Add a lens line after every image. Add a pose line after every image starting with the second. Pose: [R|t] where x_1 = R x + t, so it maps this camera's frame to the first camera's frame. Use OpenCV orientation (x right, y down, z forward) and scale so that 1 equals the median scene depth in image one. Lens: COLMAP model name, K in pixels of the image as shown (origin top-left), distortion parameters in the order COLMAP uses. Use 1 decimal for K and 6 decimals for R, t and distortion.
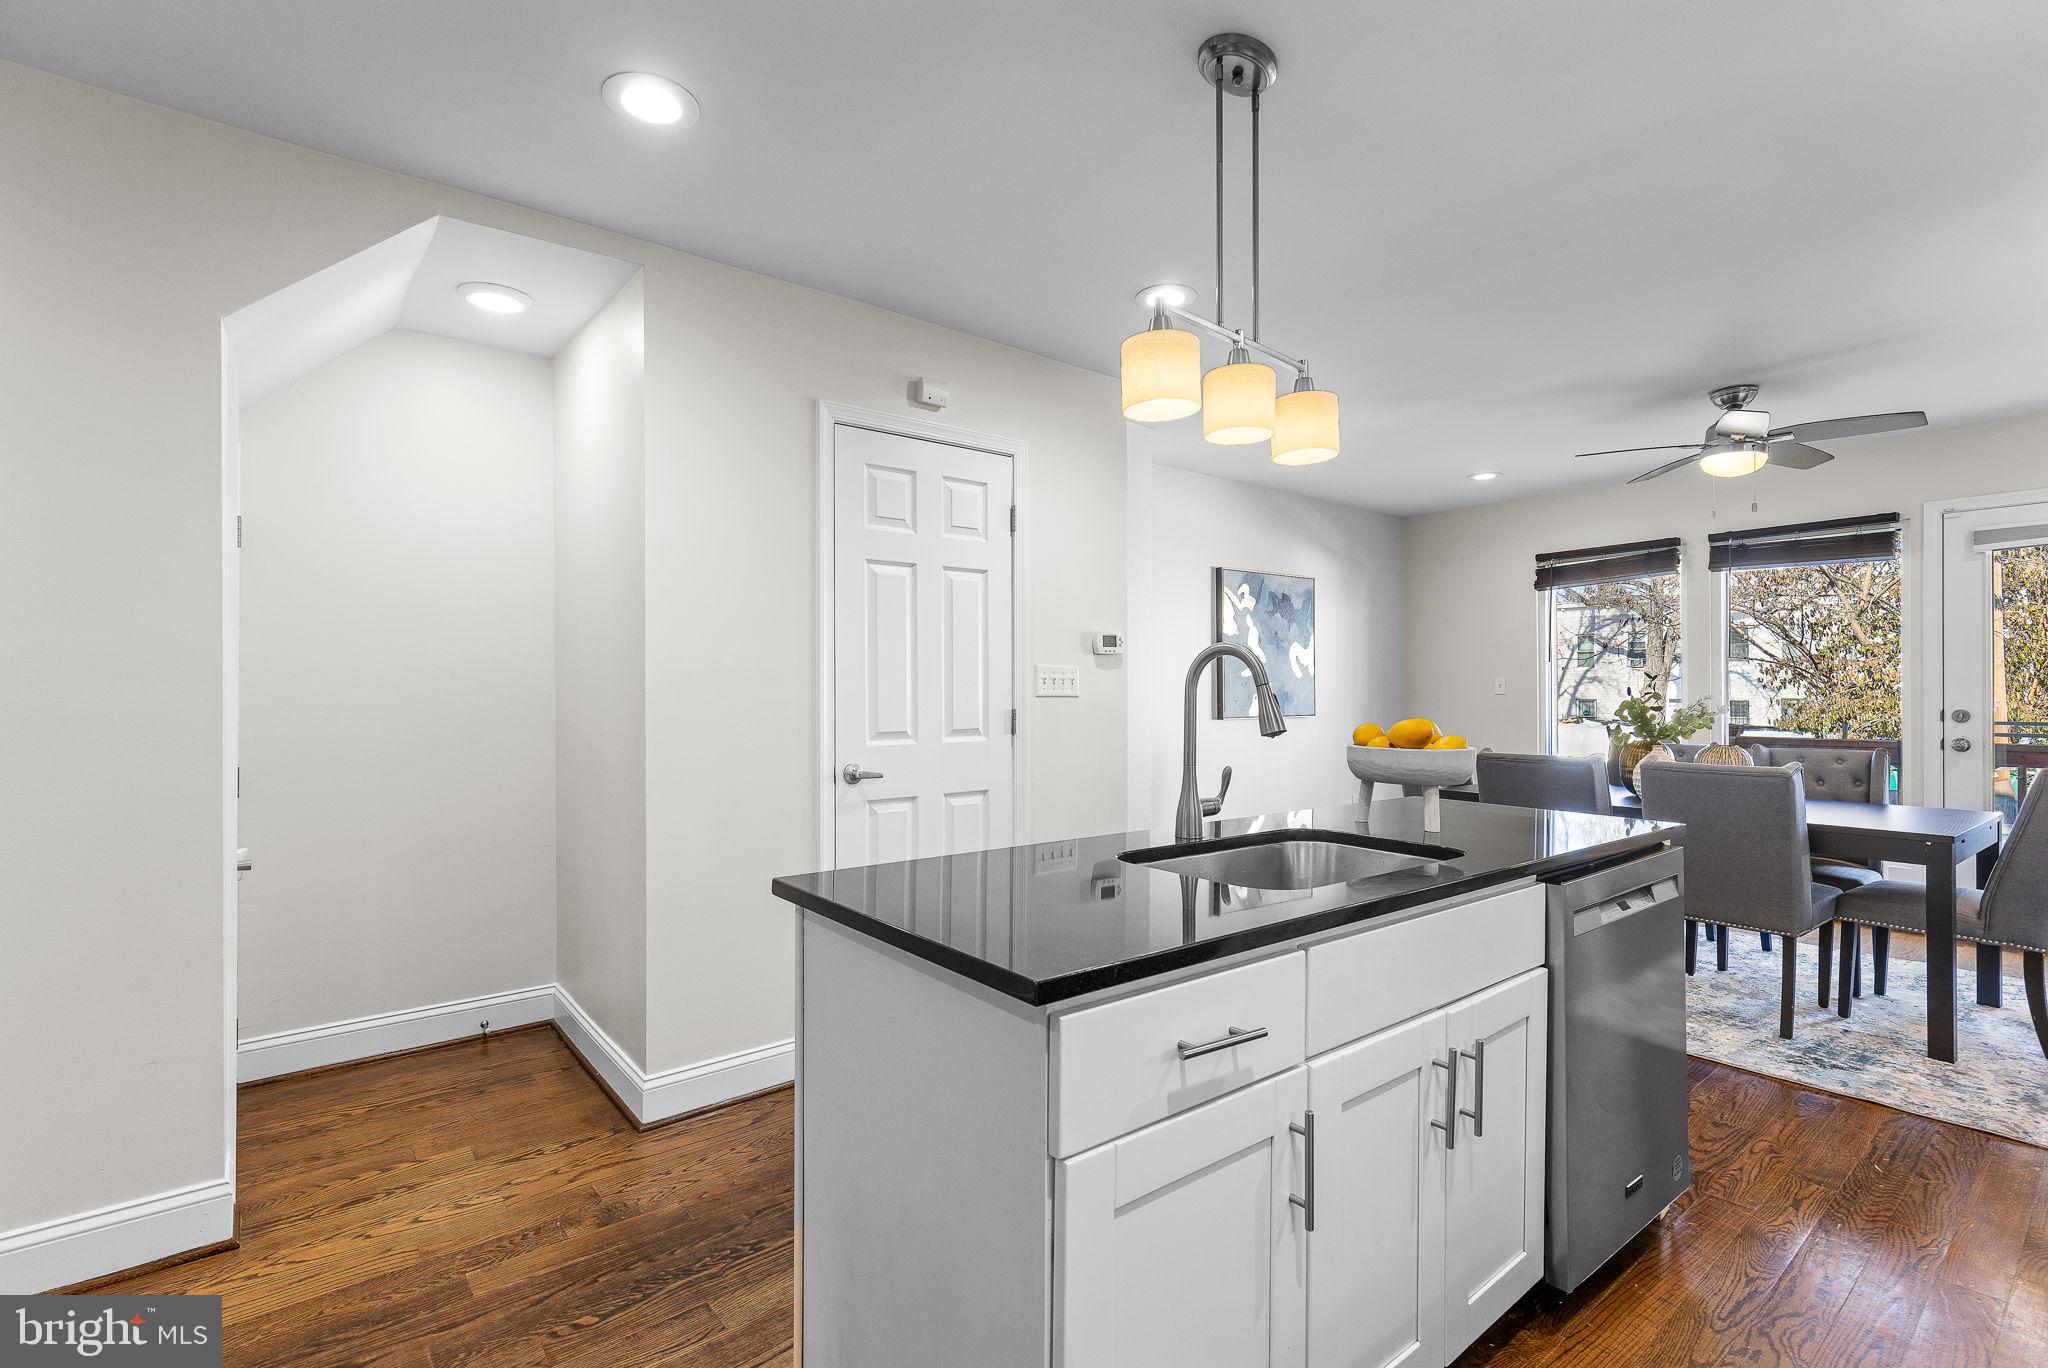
lens RADIAL K [[931.7, 0, 1021.0], [0, 931.7, 693.9], [0, 0, 1]] dist [0.002965, 0.000278]
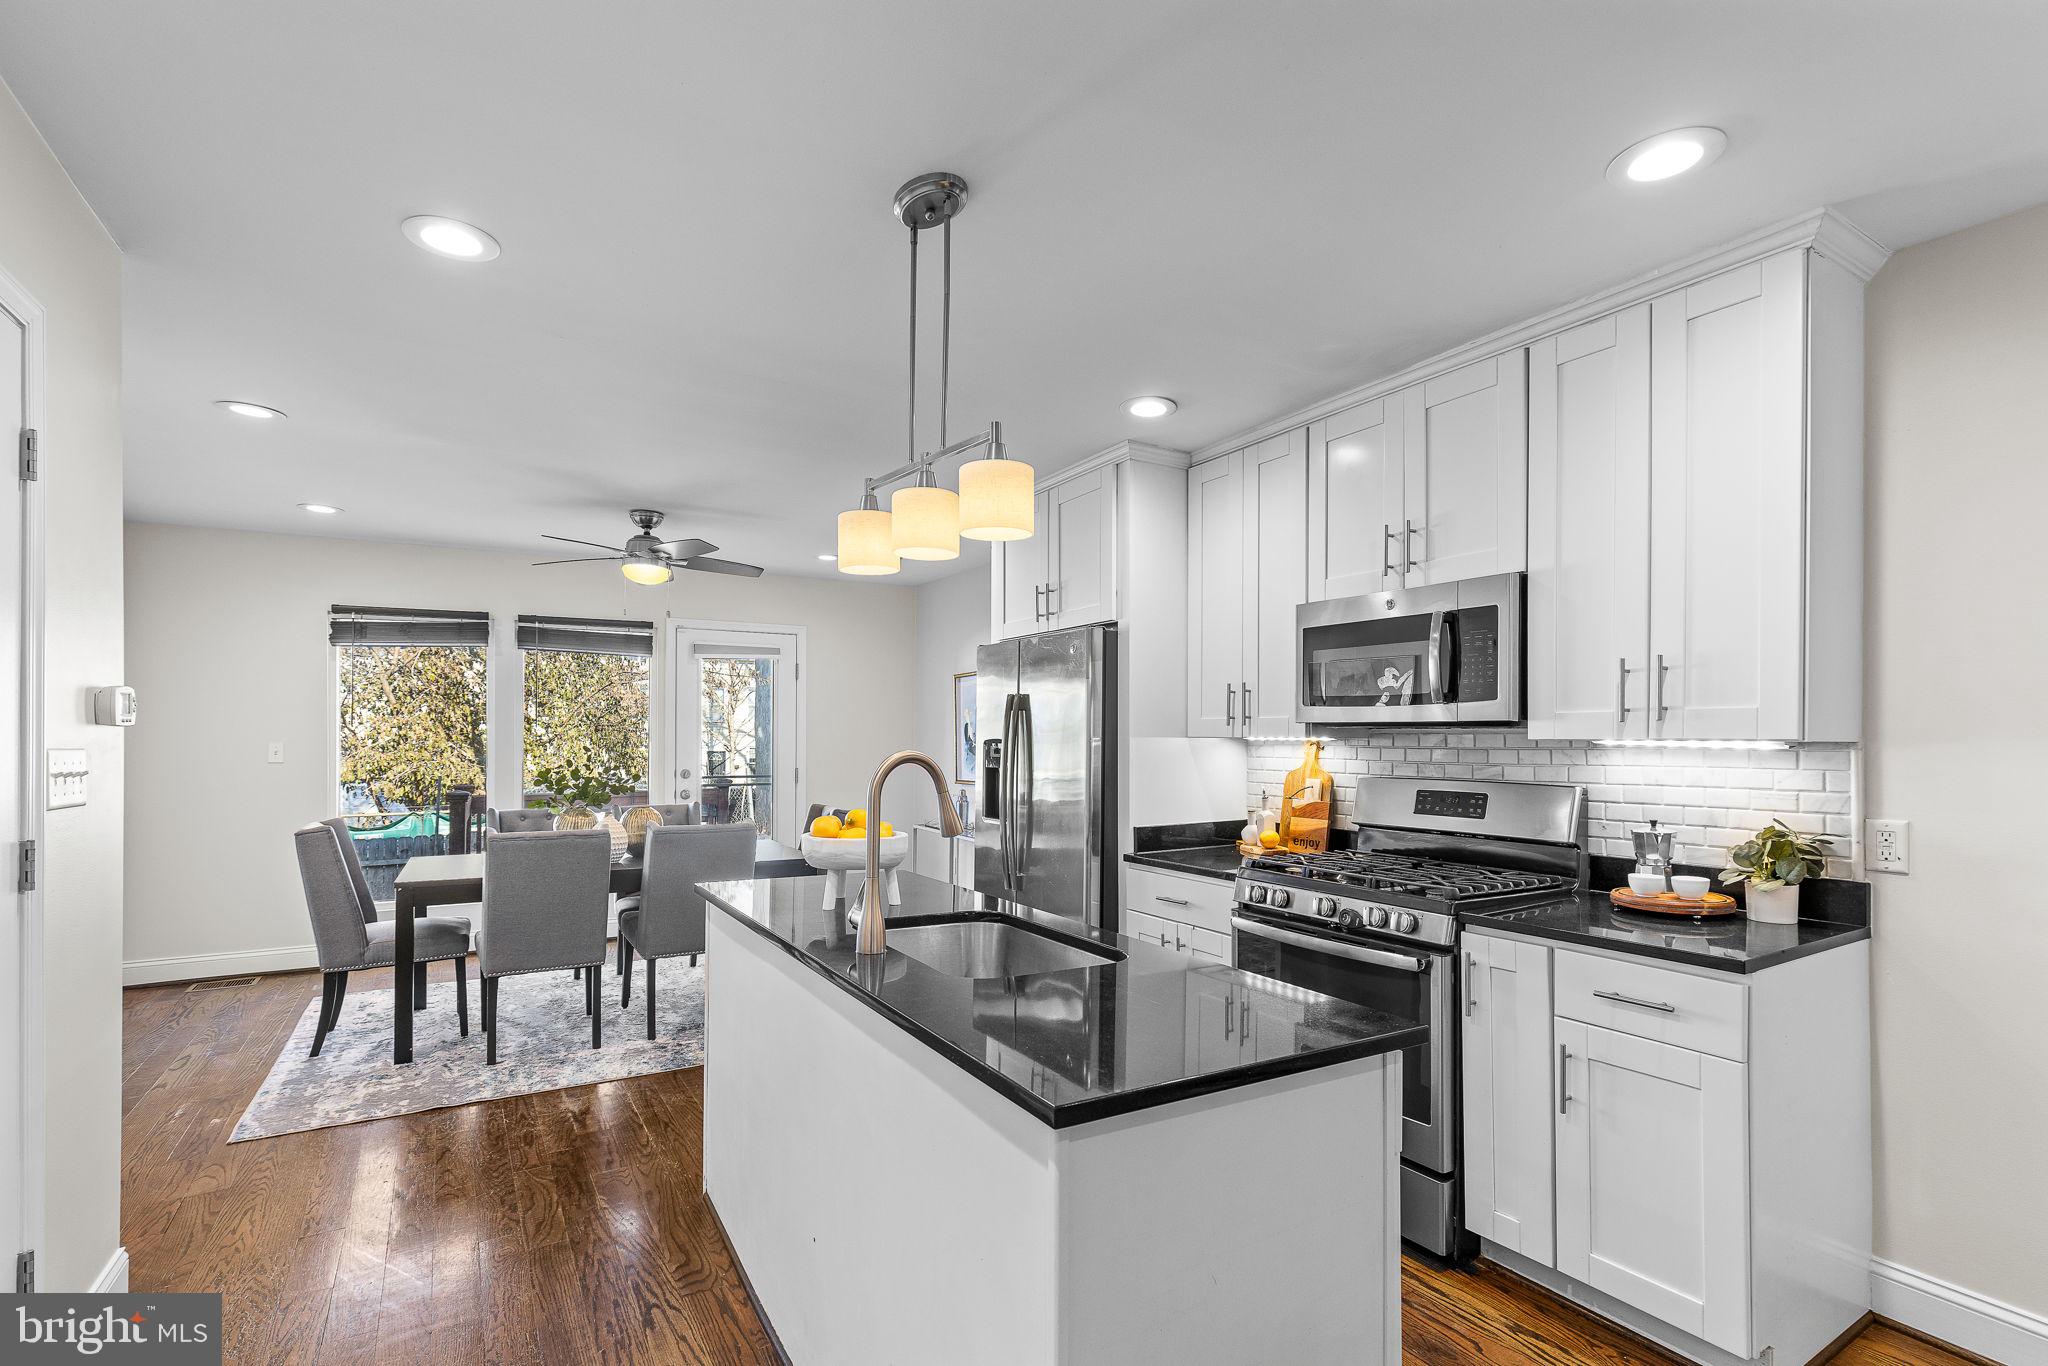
lens RADIAL K [[947.1, 0, 1026.8], [0, 947.1, 731.1], [0, 0, 1]] dist [-0.000507, -0.000343]
pose [[0.125933, 0.008208, 0.992005, -0.442386], [0.001903, 0.999962, -0.008515, -0.035742], [-0.992037, 0.002961, 0.125912, 0.405953]]
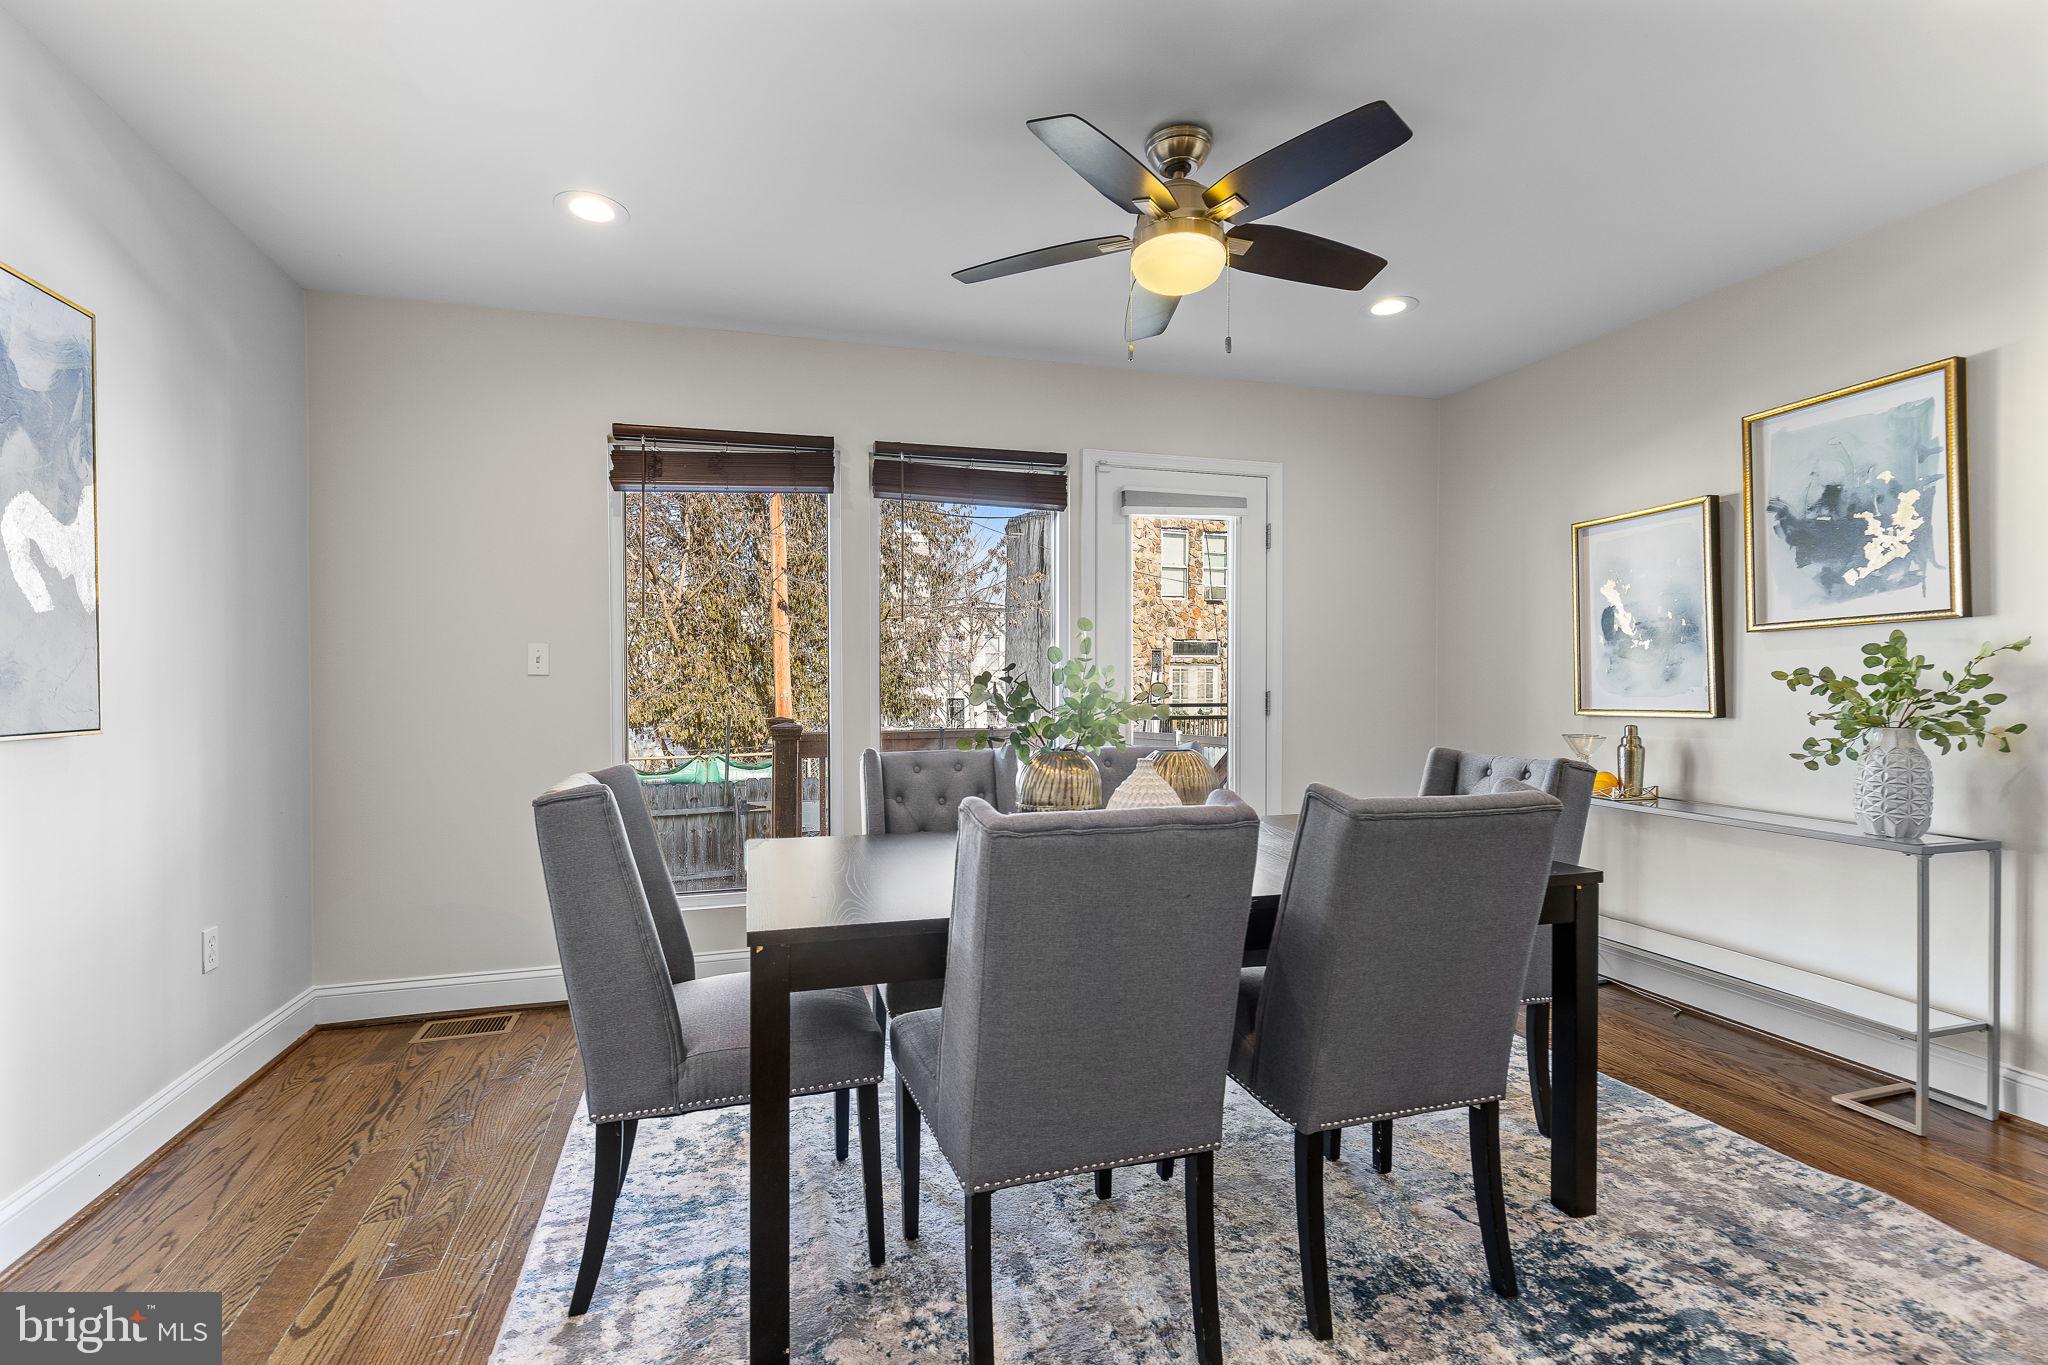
lens RADIAL K [[917.5, 0, 1013.6], [0, 917.5, 684.6], [0, 0, 1]] dist [0.000178, -0.000566]
pose [[0.349626, 0.003651, 0.936882, 0.217814], [0.008290, 0.999941, -0.006990, 0.020602], [-0.936852, 0.010211, 0.349576, 1.022593]]
